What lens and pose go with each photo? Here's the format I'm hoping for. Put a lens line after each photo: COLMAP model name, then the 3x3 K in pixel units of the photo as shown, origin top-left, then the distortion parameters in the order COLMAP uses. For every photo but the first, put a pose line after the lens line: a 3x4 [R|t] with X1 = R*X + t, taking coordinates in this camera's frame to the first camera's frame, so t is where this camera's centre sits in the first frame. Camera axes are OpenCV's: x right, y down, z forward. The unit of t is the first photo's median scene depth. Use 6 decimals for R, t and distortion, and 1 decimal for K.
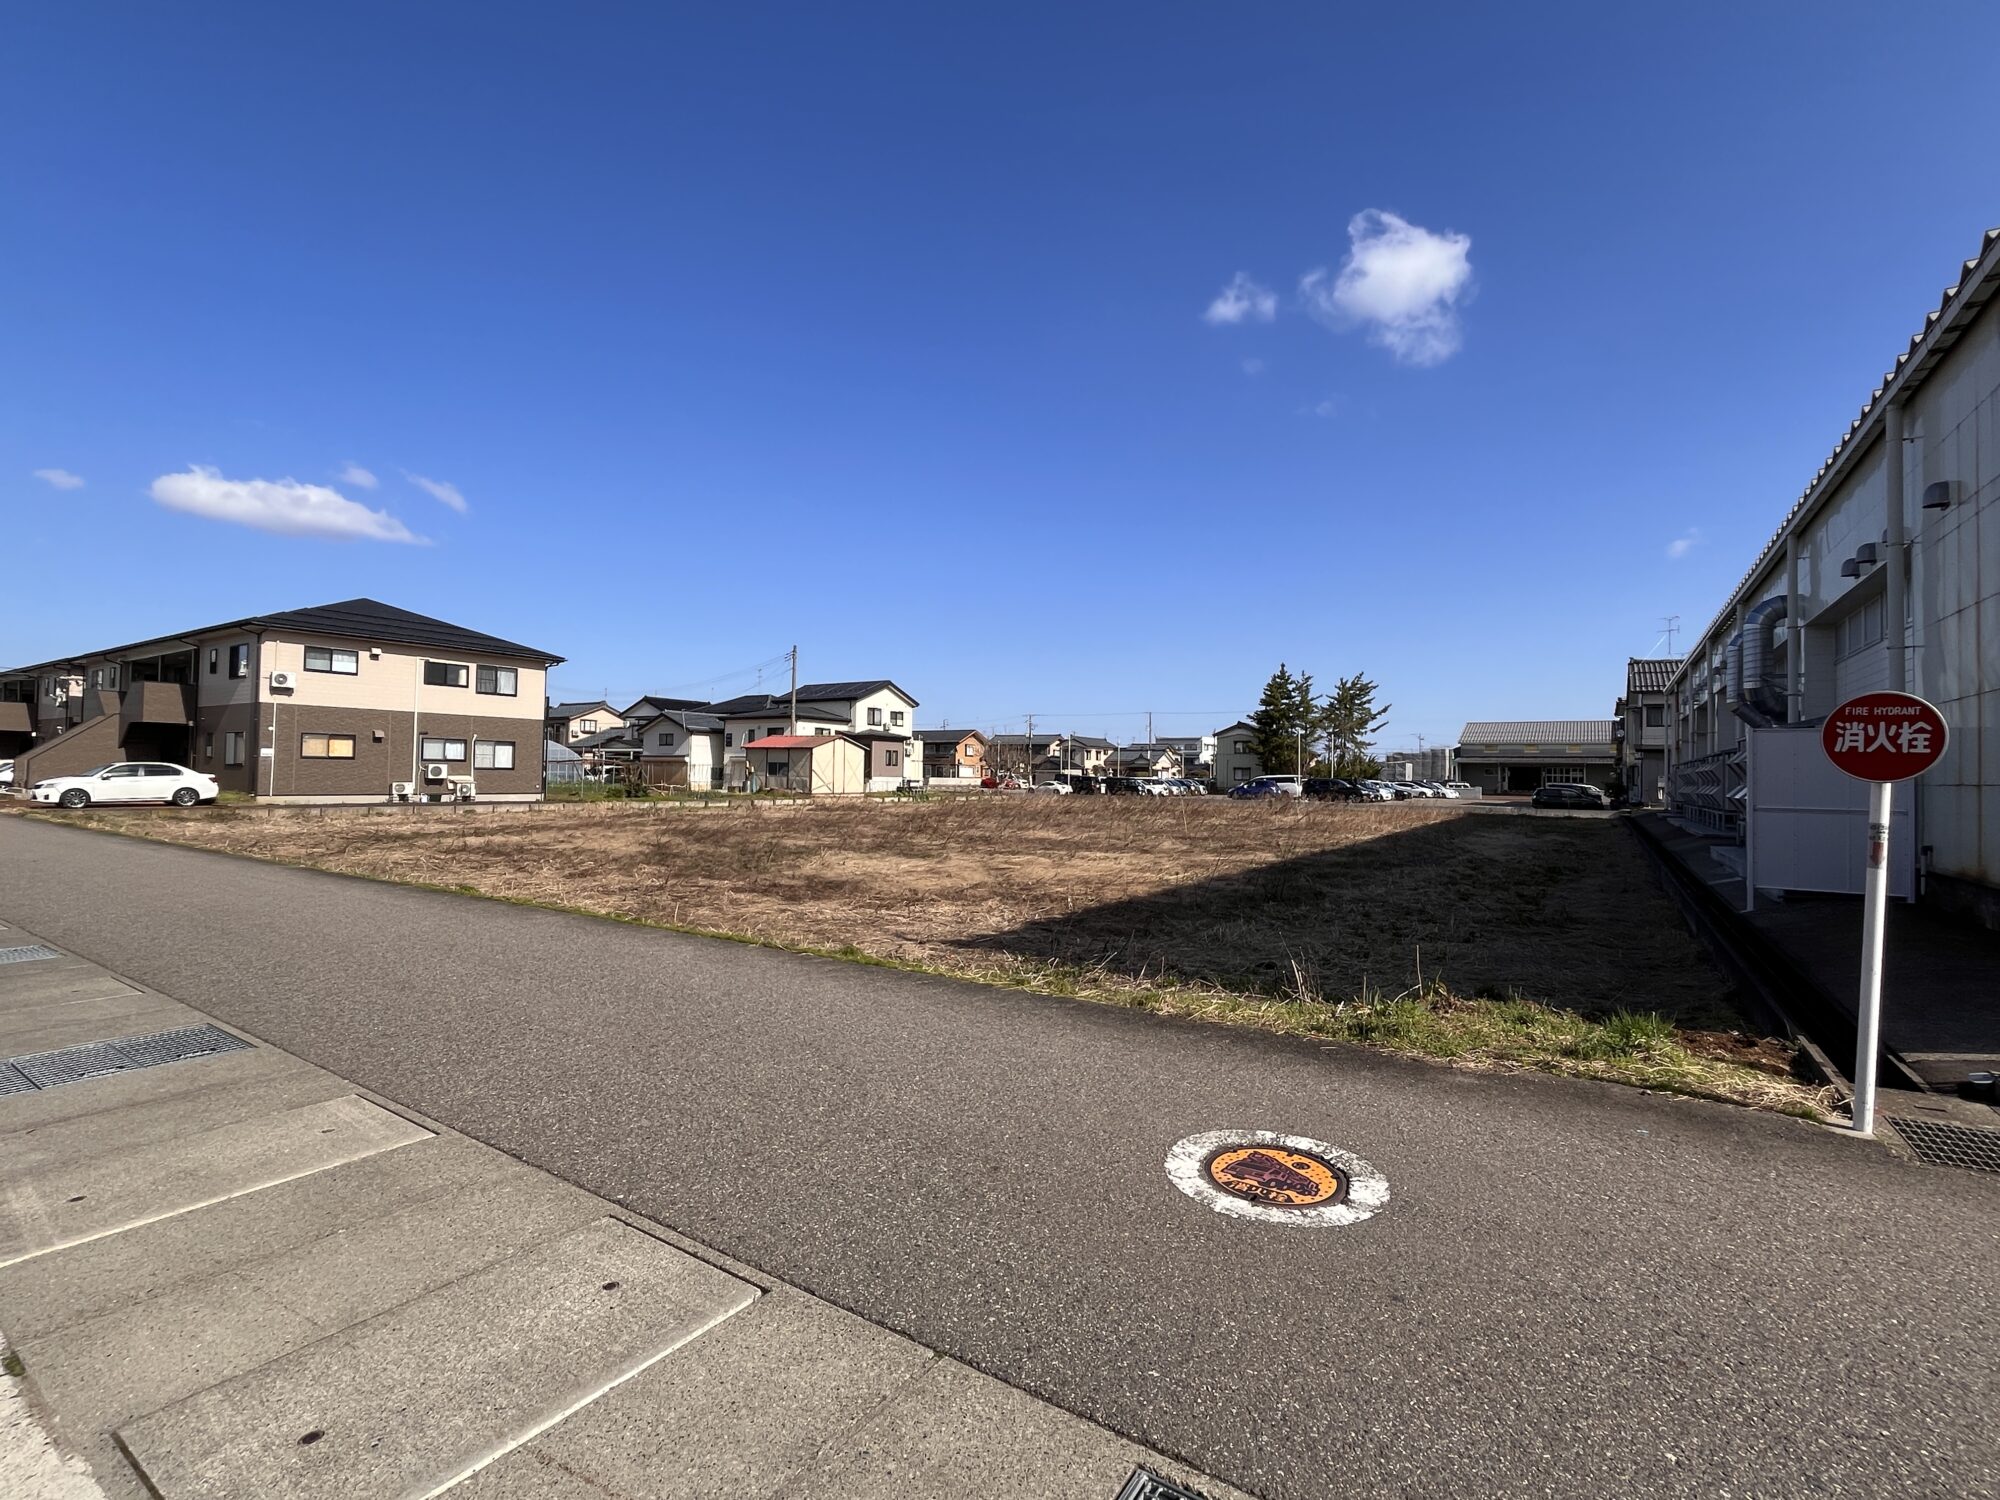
lens RADIAL K [[878.7, 0, 1000.0], [0, 878.7, 750.0], [0, 0, 1]] dist [-0.030504, 0.000209]
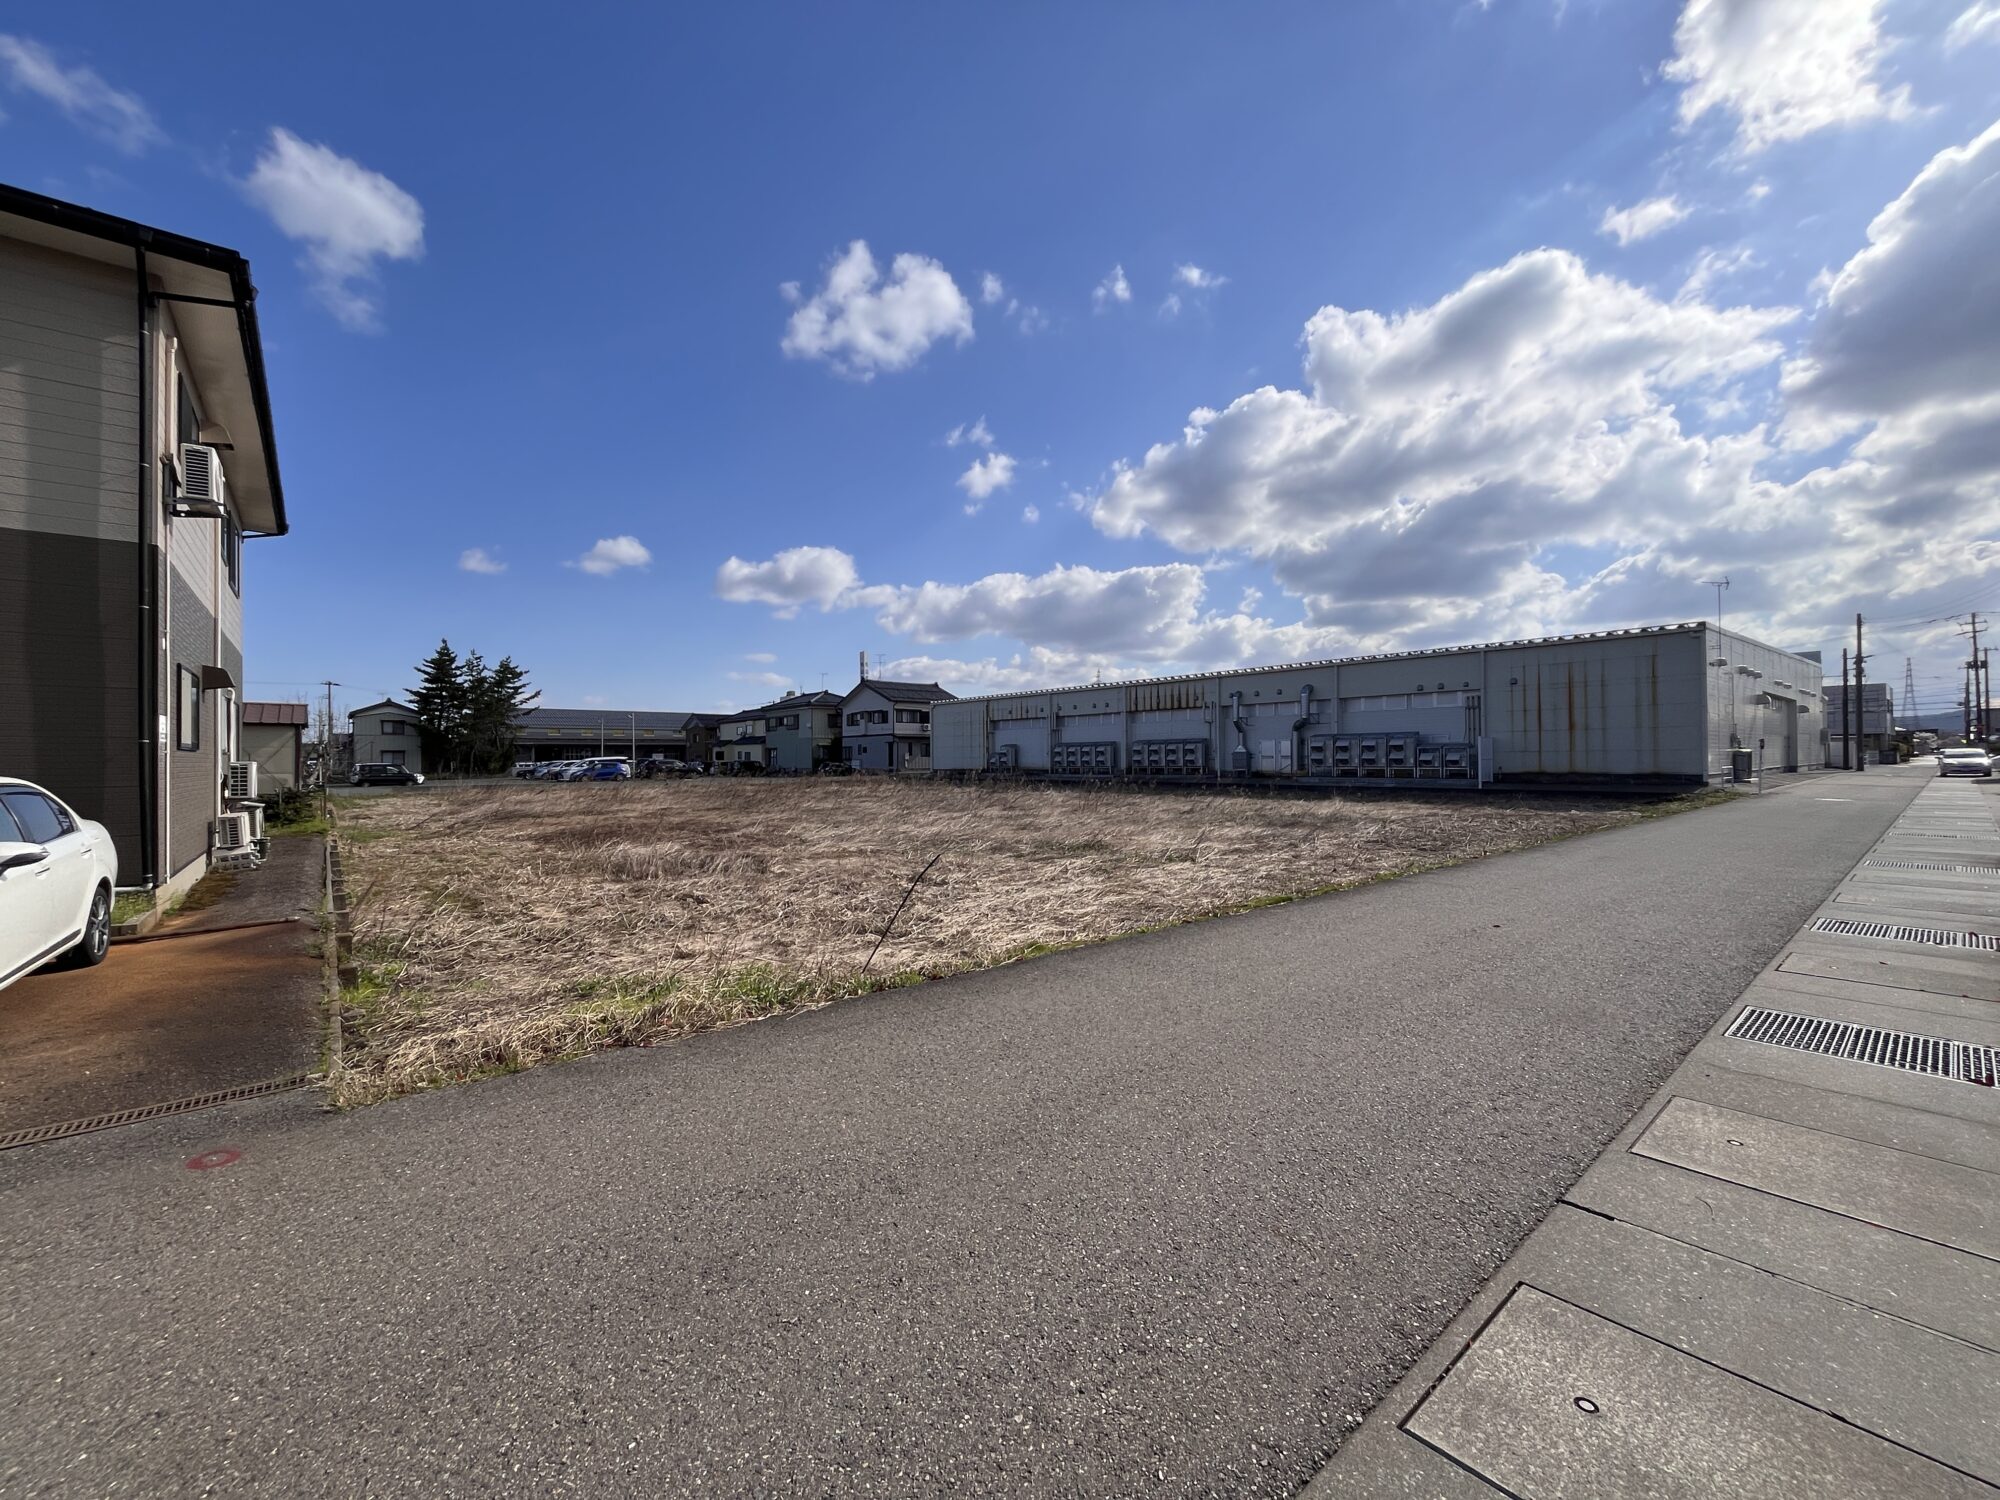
lens RADIAL K [[807.4, 0, 978.6], [0, 807.4, 752.9], [0, 0, 1]] dist [0.001060, 0.000431]
pose [[0.307908, -0.012603, 0.951333, -0.808470], [-0.011789, 0.999785, 0.017060, 0.001834], [-0.951343, -0.016469, 0.307694, 0.495501]]
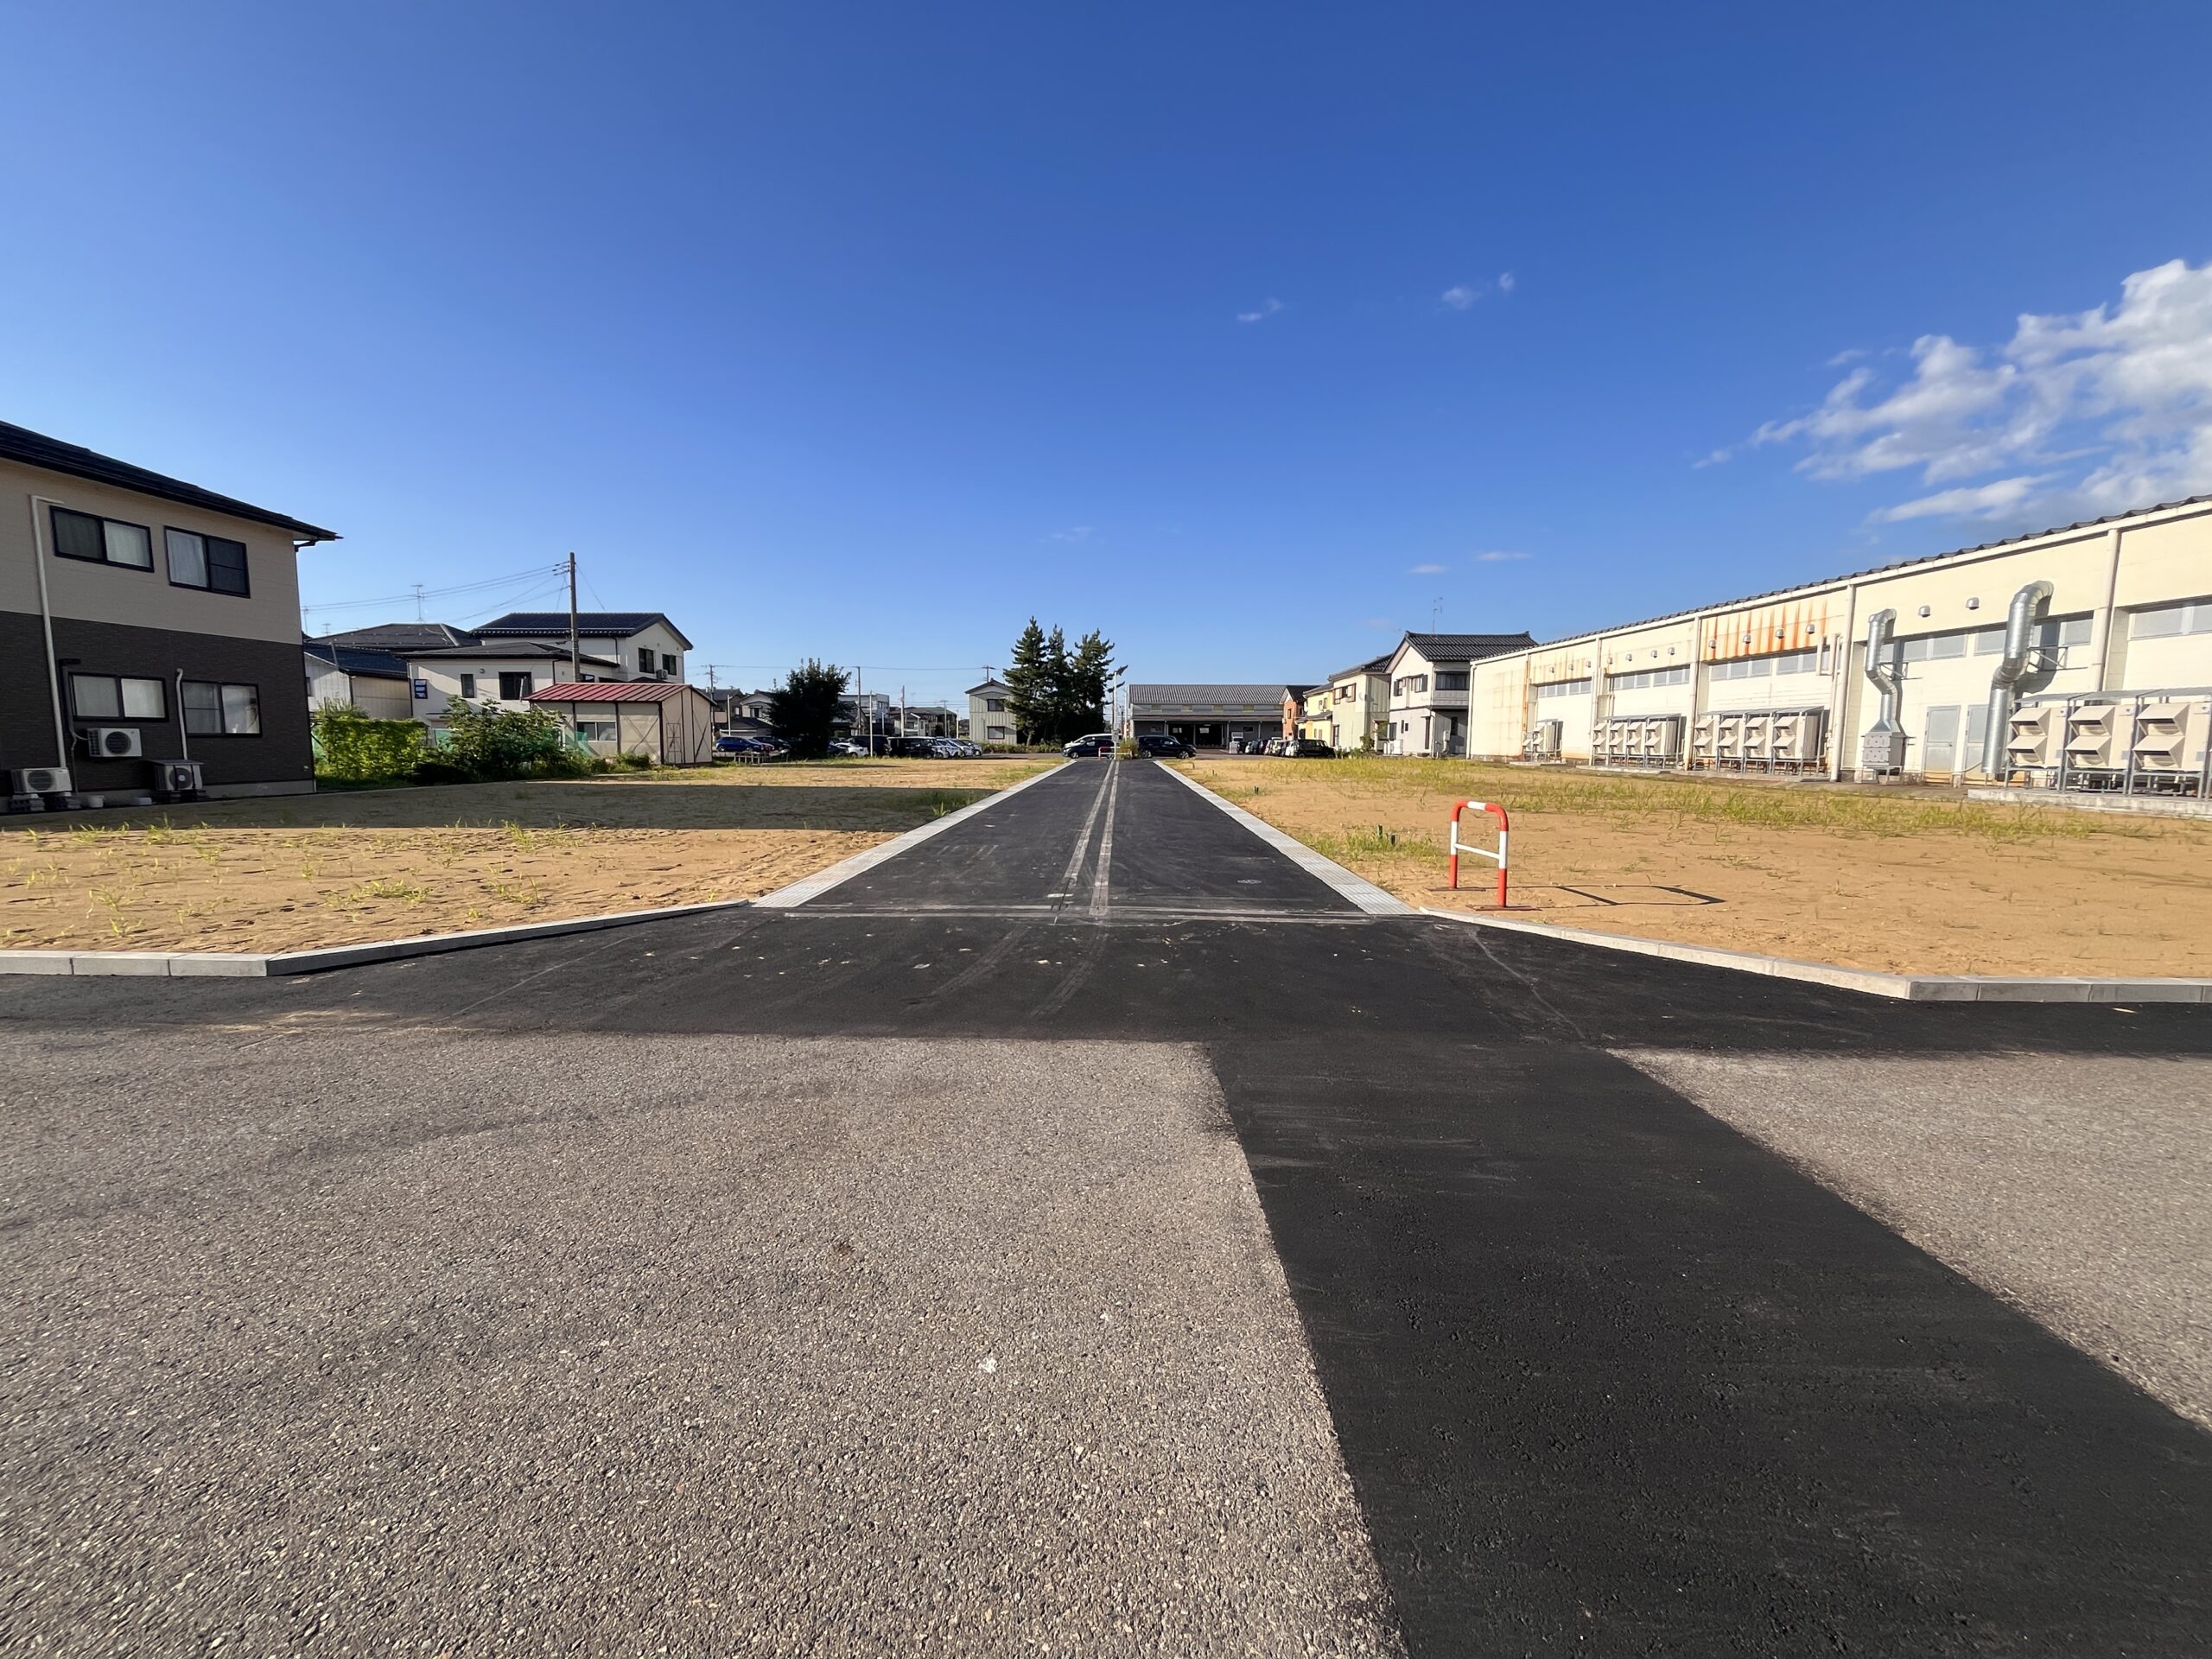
lens RADIAL K [[873.2, 0, 1106.0], [0, 873.2, 829.5], [0, 0, 1]] dist [-0.006184, 0.000037]
pose [[0.845655, -0.067661, 0.529423, -0.399532], [-0.005733, 0.990723, 0.135773, 0.003048], [-0.533699, -0.117852, 0.837423, 0.259193]]
